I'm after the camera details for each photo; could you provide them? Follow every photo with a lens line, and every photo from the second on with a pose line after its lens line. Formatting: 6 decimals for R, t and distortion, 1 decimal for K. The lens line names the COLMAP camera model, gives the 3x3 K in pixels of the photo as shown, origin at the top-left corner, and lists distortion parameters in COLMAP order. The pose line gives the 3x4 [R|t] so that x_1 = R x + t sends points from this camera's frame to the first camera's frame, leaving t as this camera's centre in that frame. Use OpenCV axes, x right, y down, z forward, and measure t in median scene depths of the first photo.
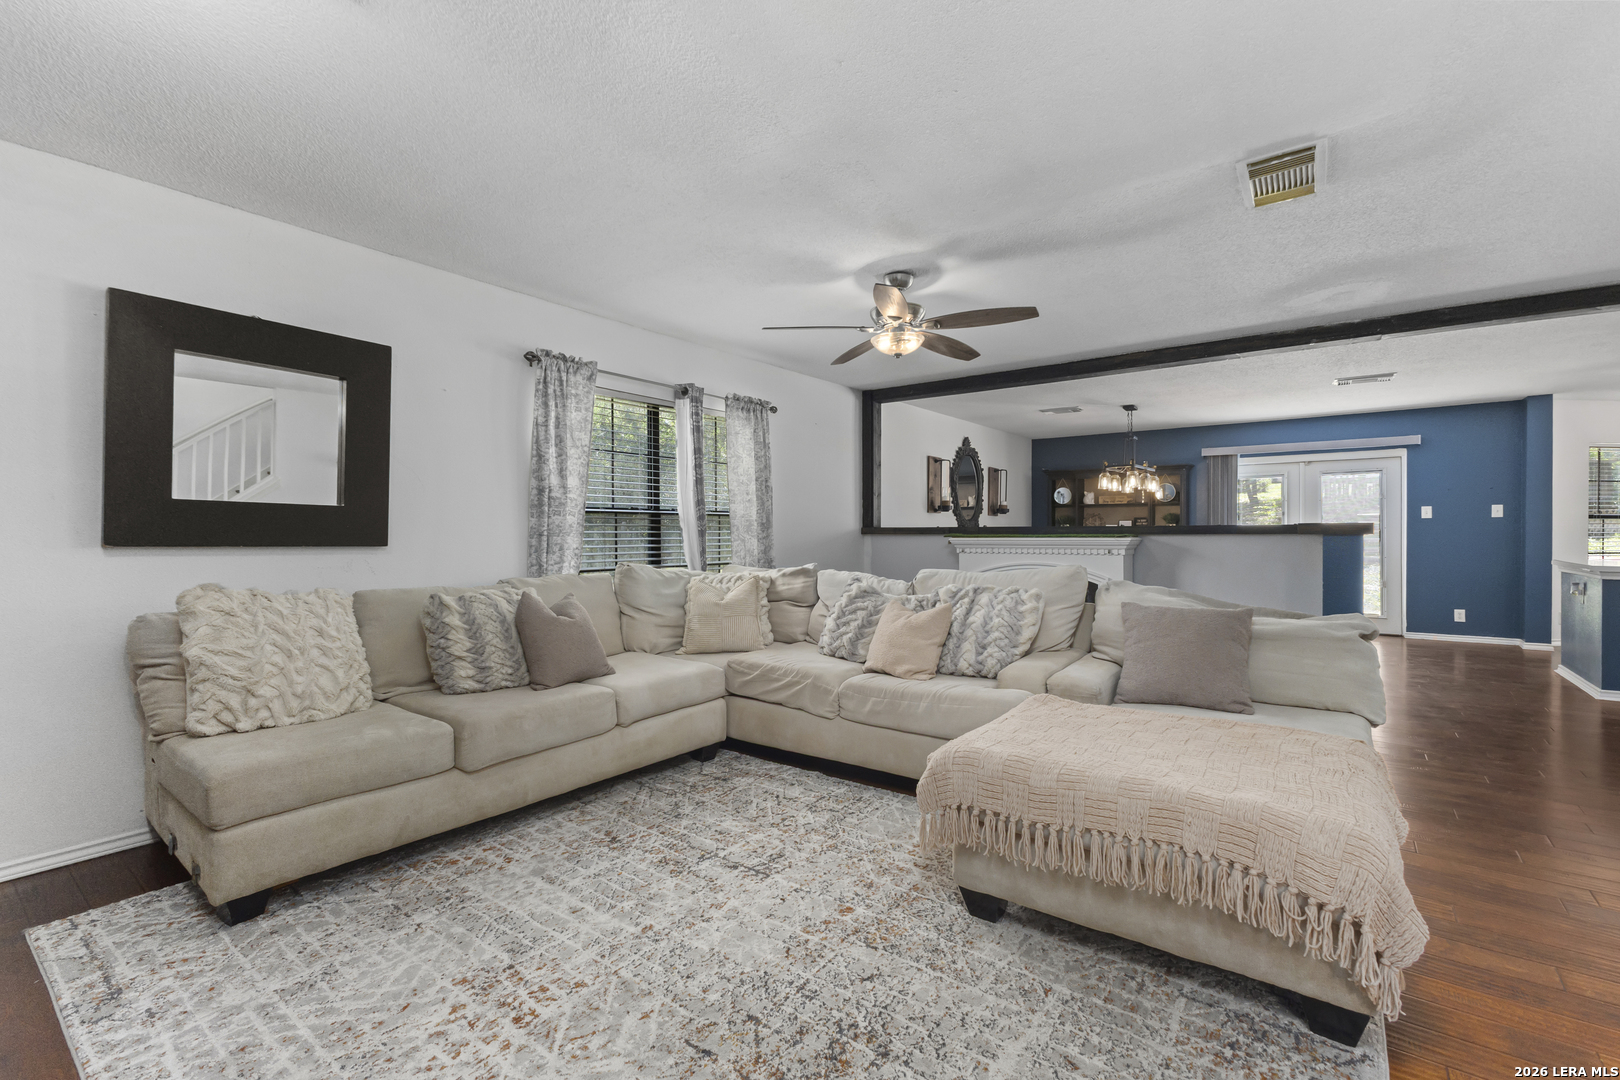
lens RADIAL K [[705.6, 0, 807.6], [0, 705.6, 531.3], [0, 0, 1]] dist [0.014157, -0.003550]
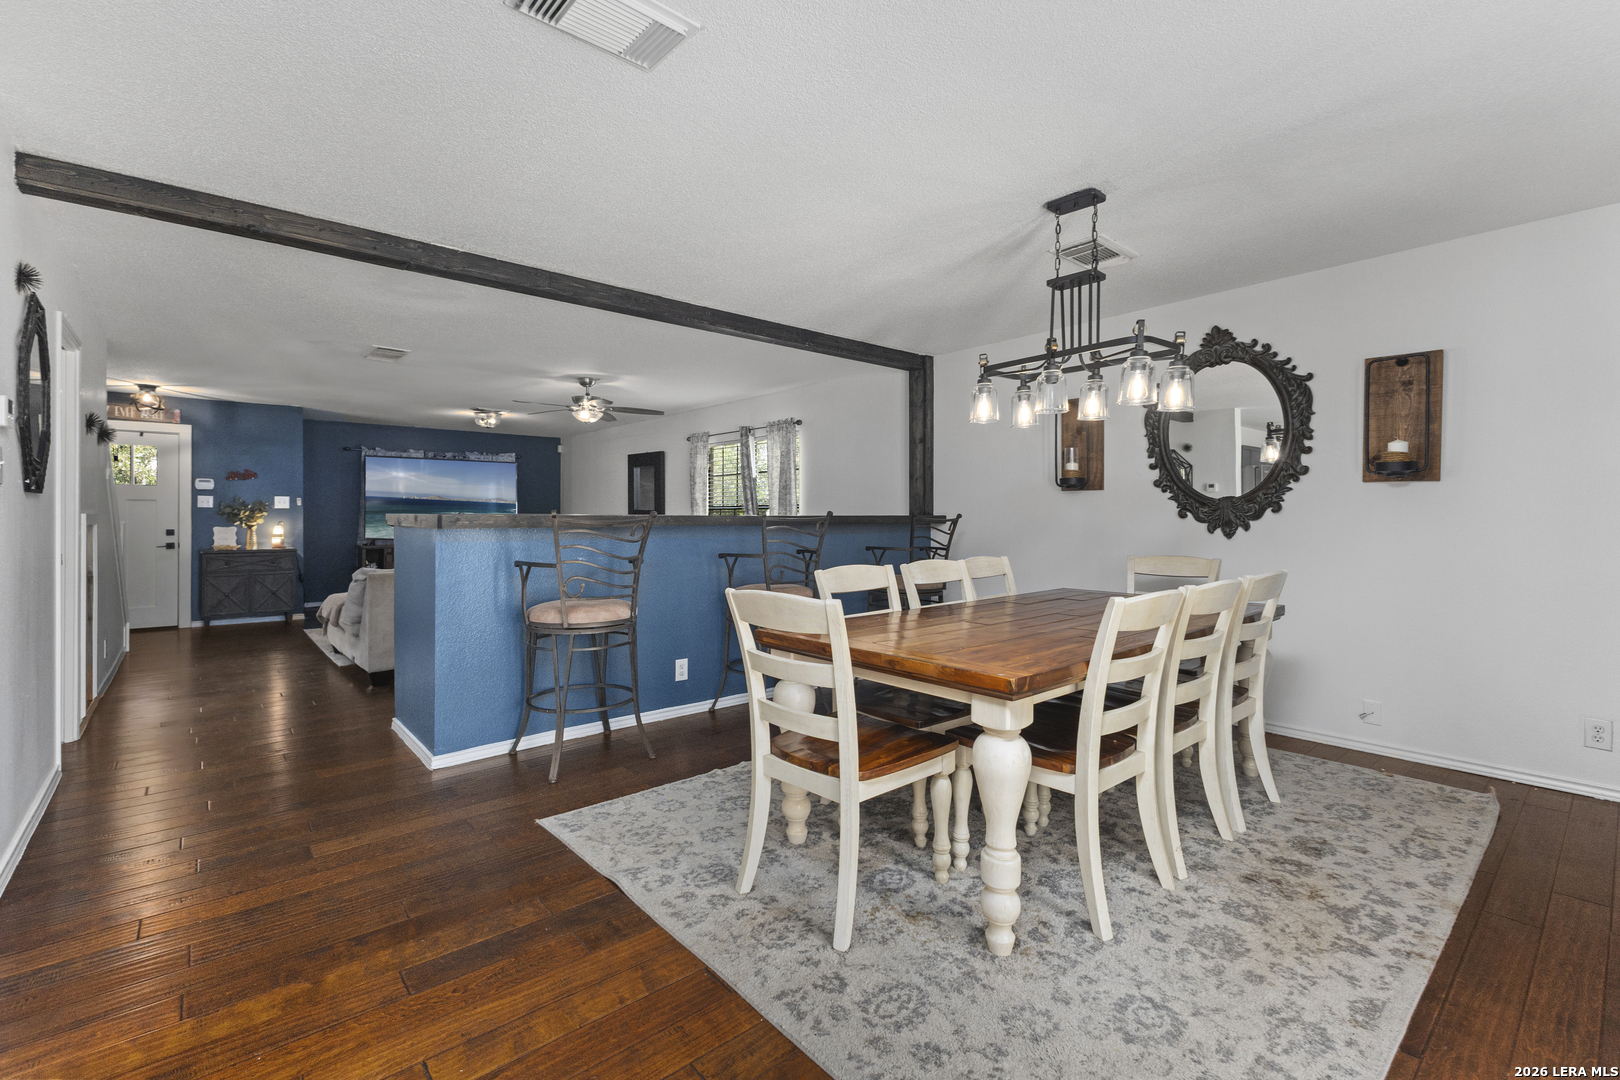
lens RADIAL K [[705.6, 0, 802.9], [0, 705.6, 520.9], [0, 0, 1]] dist [0.014157, -0.003550]
pose [[-0.217597, 0.007223, -0.976012, 1.930698], [0.001159, 0.999974, 0.007142, -0.010261], [0.976038, 0.000423, -0.217600, 2.103741]]
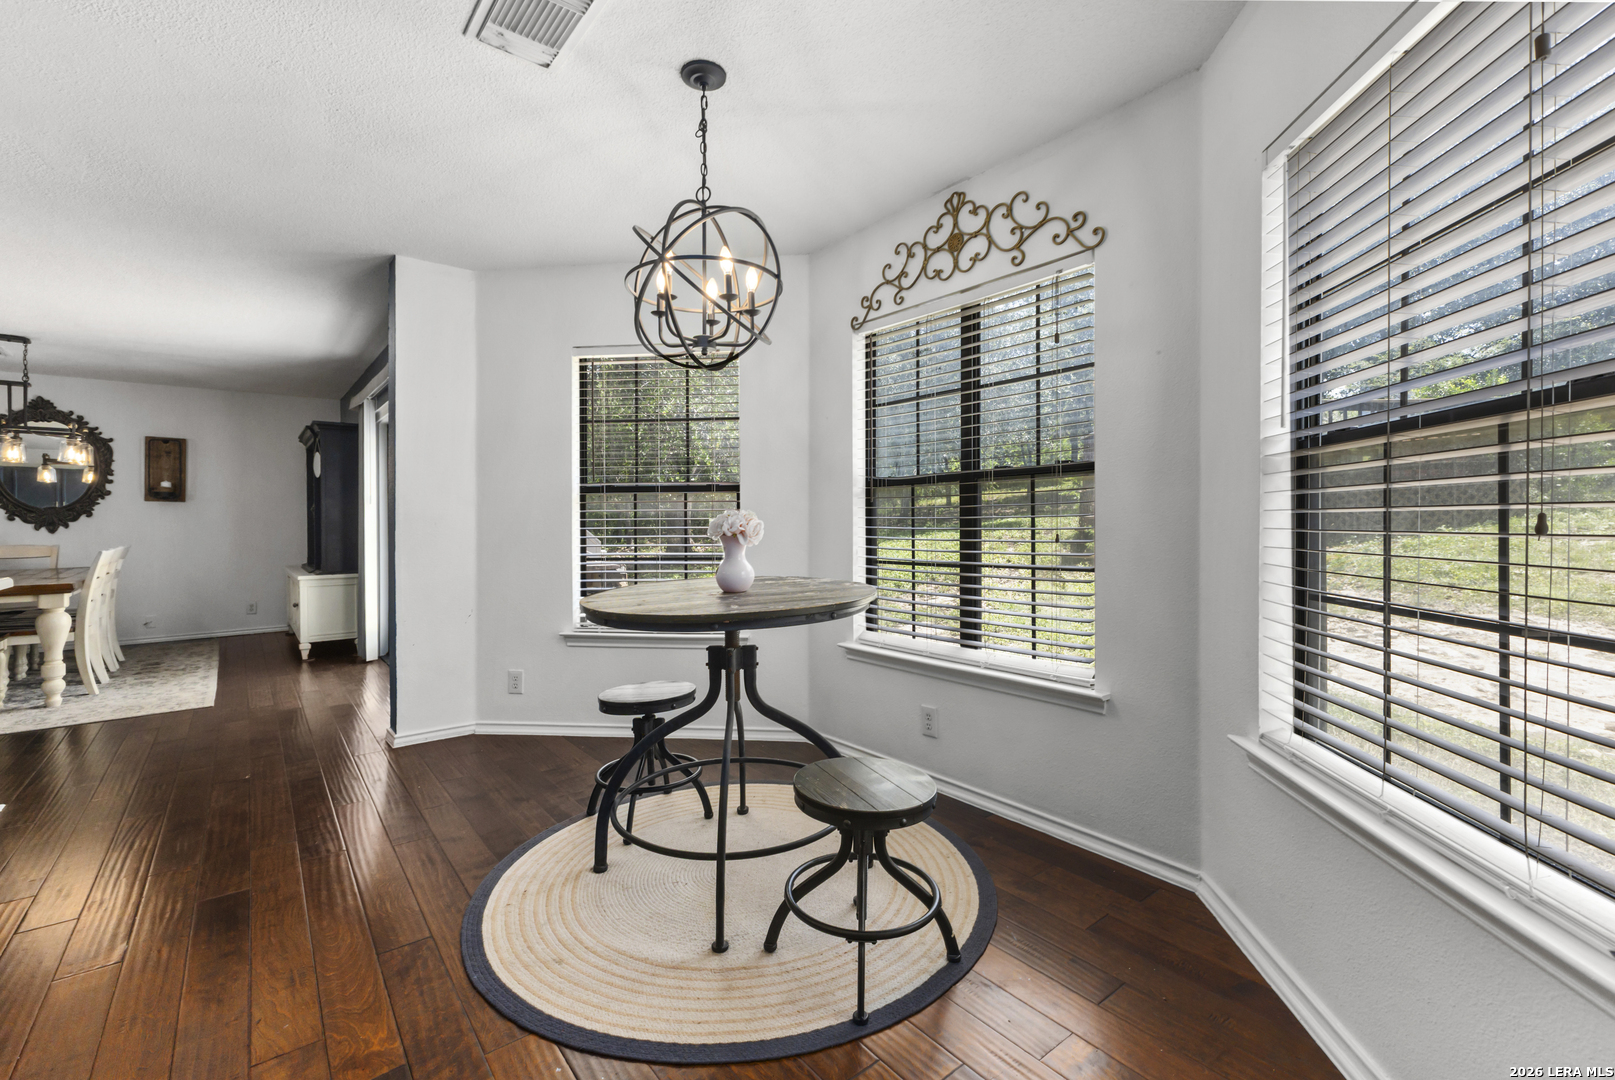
lens RADIAL K [[703.5, 0, 804.3], [0, 703.5, 521.9], [0, 0, 1]] dist [0.014157, -0.003550]
pose [[0.969545, -0.004946, -0.244862, 3.033568], [0.006350, 0.999968, 0.004944, 0.001799], [0.244830, -0.006348, 0.969545, 1.177407]]
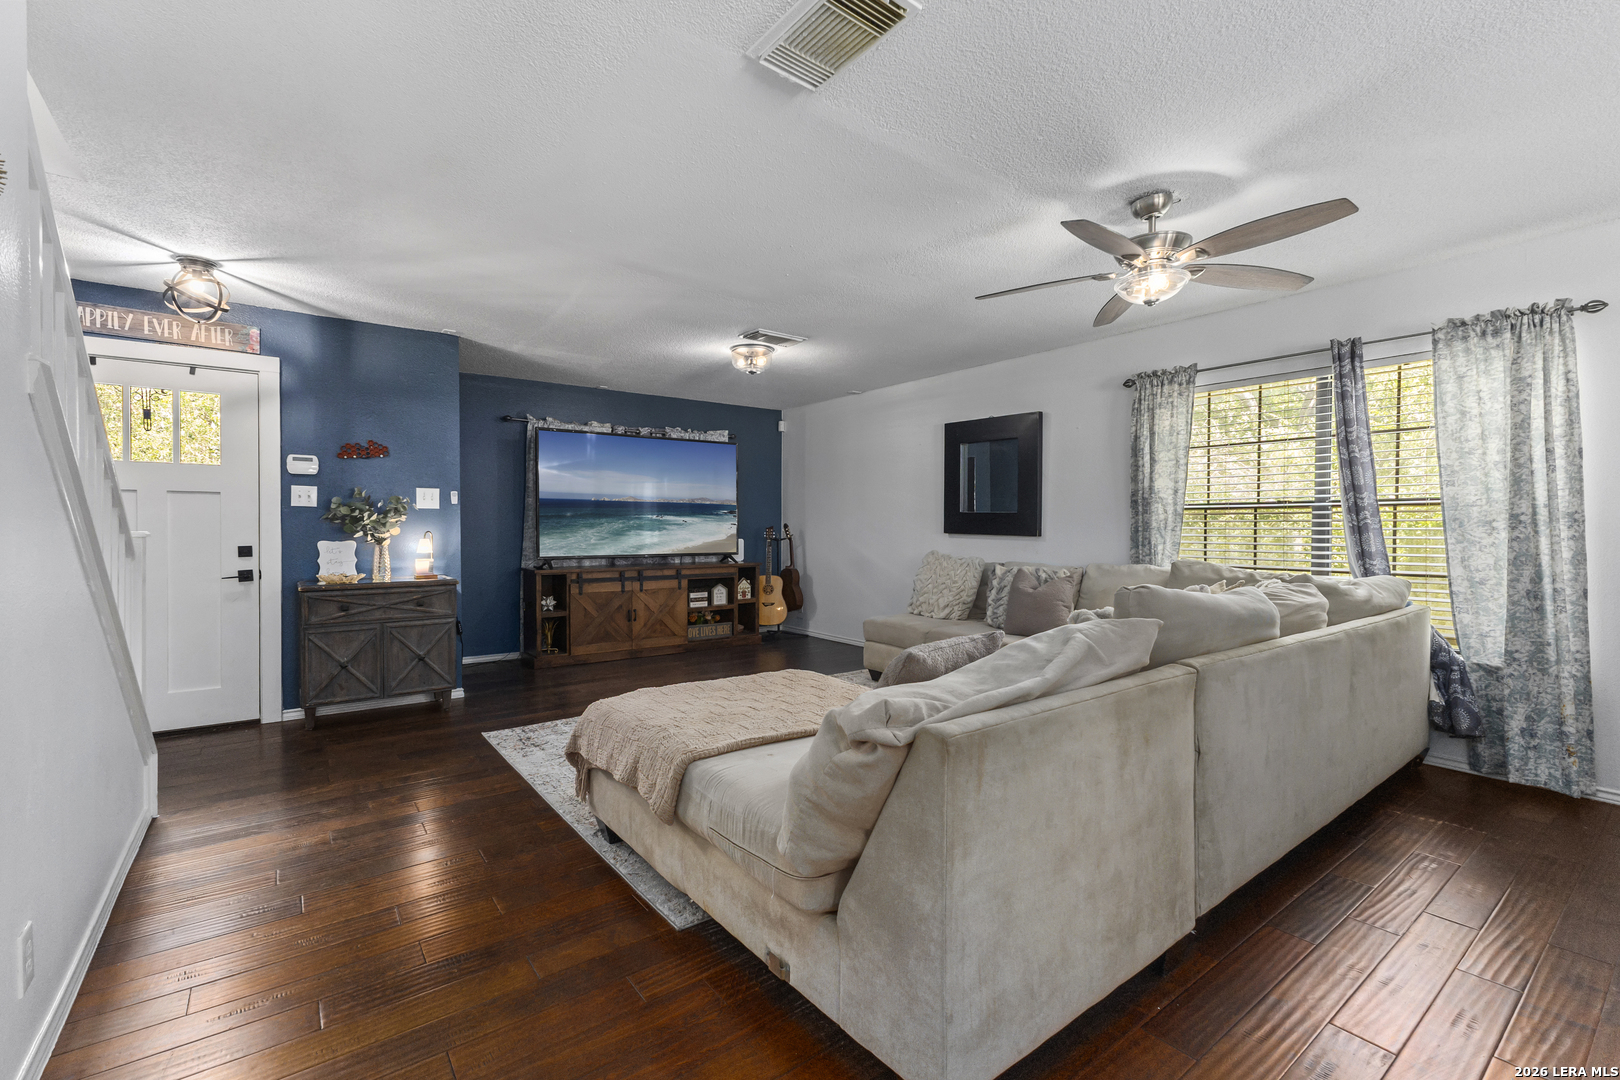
lens RADIAL K [[705.6, 0, 809.4], [0, 705.6, 538.6], [0, 0, 1]] dist [0.014157, -0.003550]
pose [[-0.277117, 0.020429, -0.960619, 1.075506], [0.001102, 0.999780, 0.020944, -0.007495], [0.960836, 0.004745, -0.277078, 0.935363]]
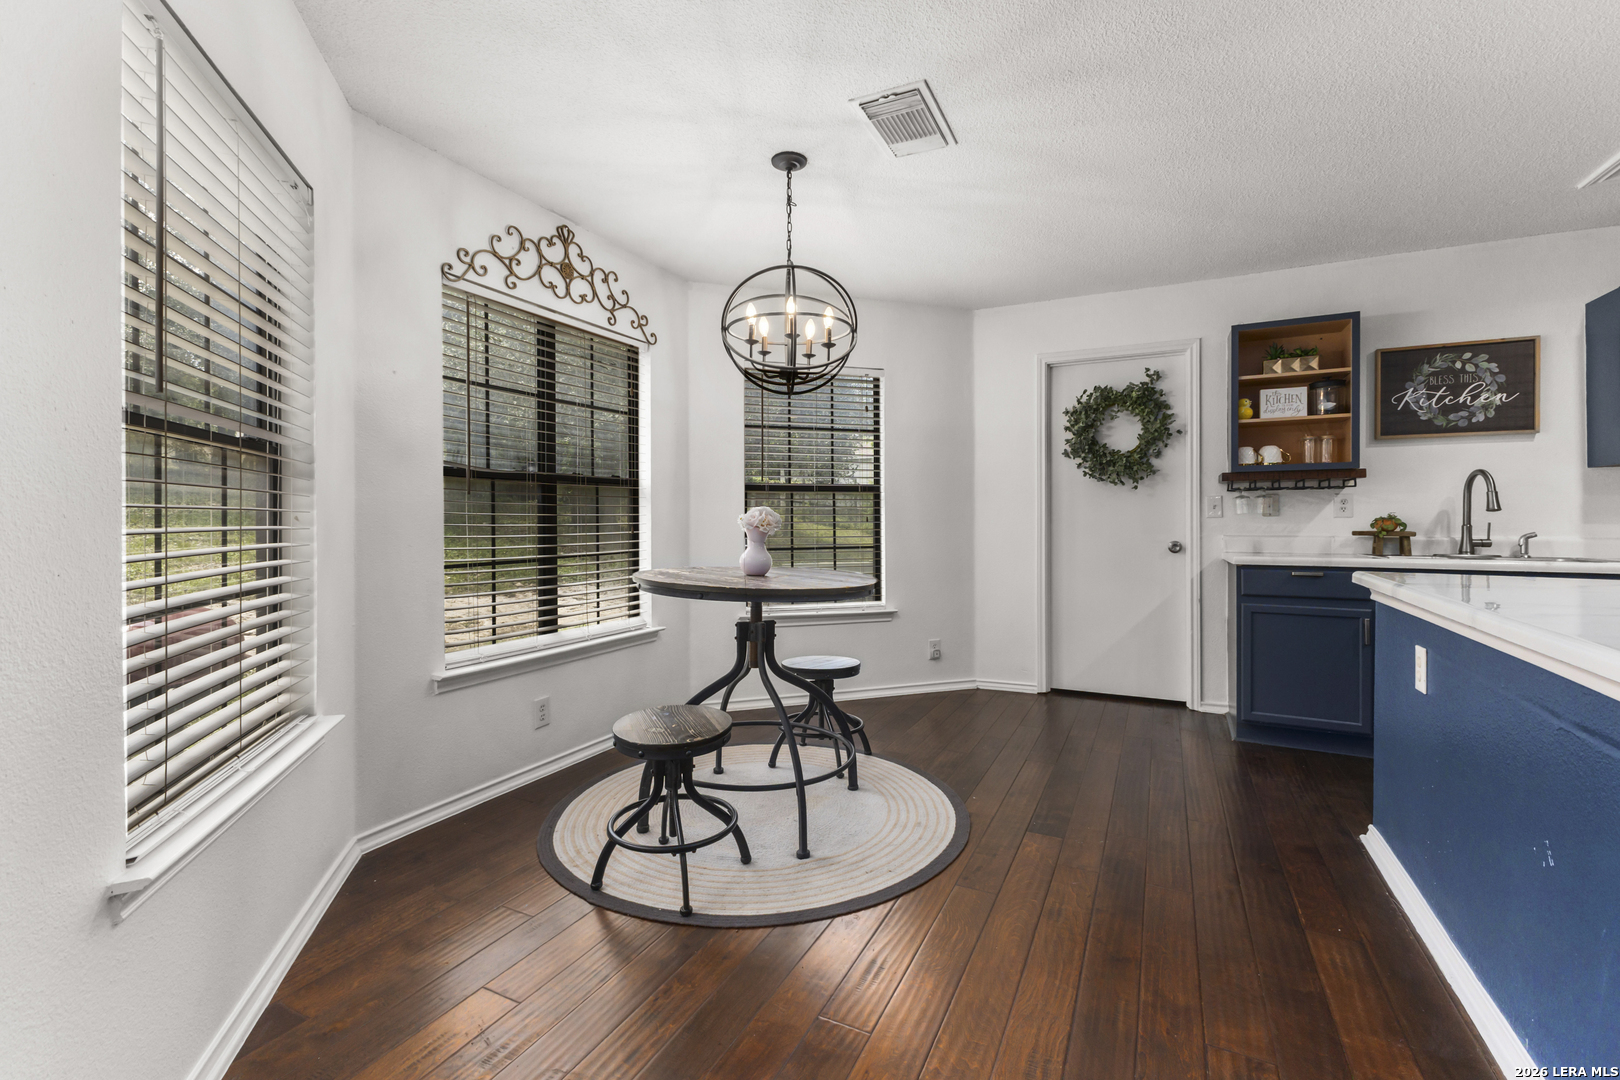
lens RADIAL K [[705.6, 0, 808.5], [0, 705.6, 518.7], [0, 0, 1]] dist [0.014157, -0.003550]
pose [[-0.193217, 0.001029, 0.981155, 1.984221], [0.000580, 0.999999, -0.000935, 0.008409], [-0.981156, 0.000389, -0.193218, 1.922344]]
